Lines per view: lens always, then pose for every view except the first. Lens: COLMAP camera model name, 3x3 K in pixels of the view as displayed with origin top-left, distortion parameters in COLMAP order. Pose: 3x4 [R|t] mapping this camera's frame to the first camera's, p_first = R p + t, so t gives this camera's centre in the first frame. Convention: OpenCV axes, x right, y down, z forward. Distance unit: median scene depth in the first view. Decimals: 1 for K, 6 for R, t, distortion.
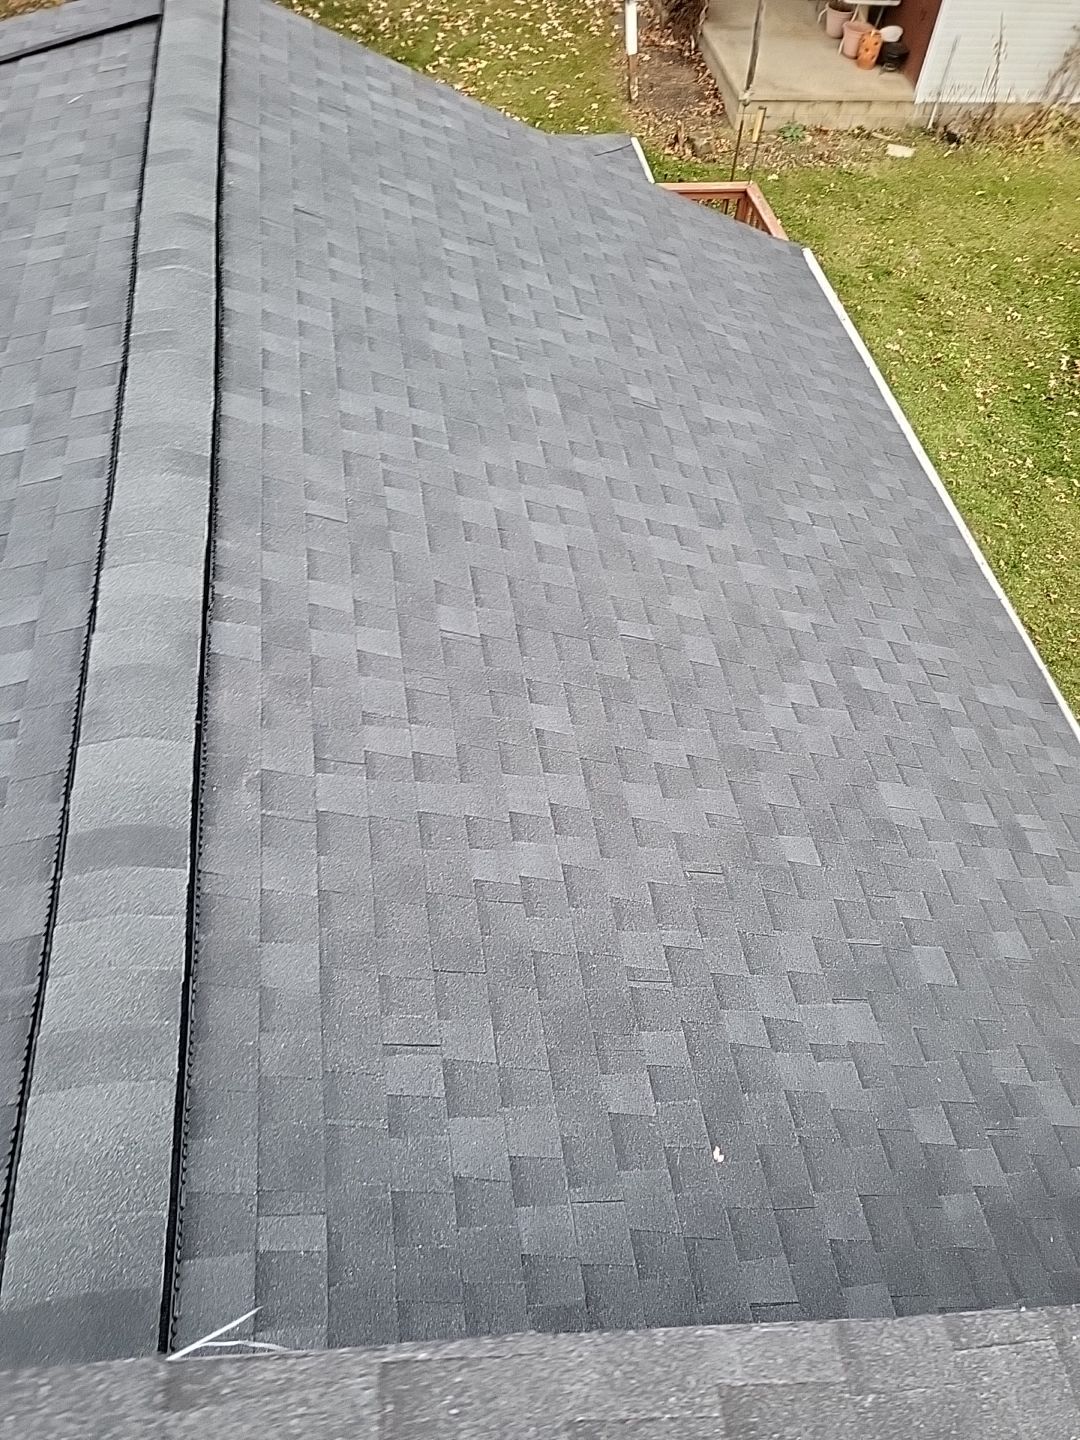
lens RADIAL K [[1135.4, 0, 541.6], [0, 1135.4, 728.7], [0, 0, 1]] dist [0.011574, 0.055735]
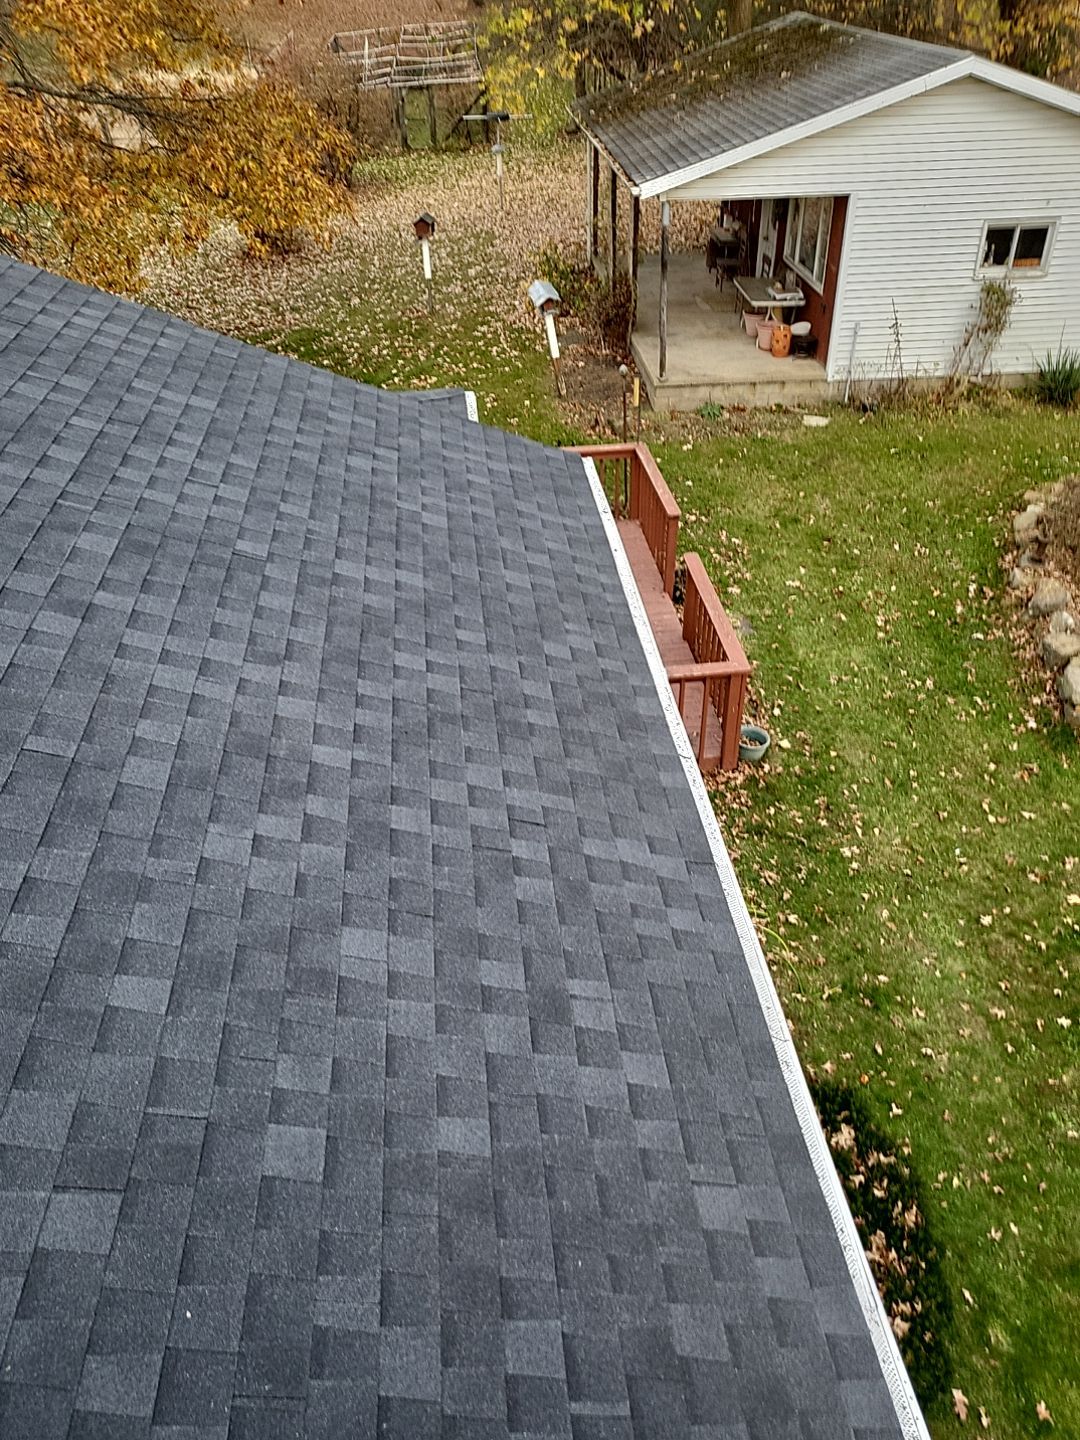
lens RADIAL K [[1135.4, 0, 537.2], [0, 1135.4, 713.9], [0, 0, 1]] dist [0.011574, 0.055735]
pose [[0.994139, -0.039489, -0.100644, 0.174141], [0.009511, 0.959243, -0.282423, 0.043698], [0.107694, 0.279810, 0.953996, 0.073383]]
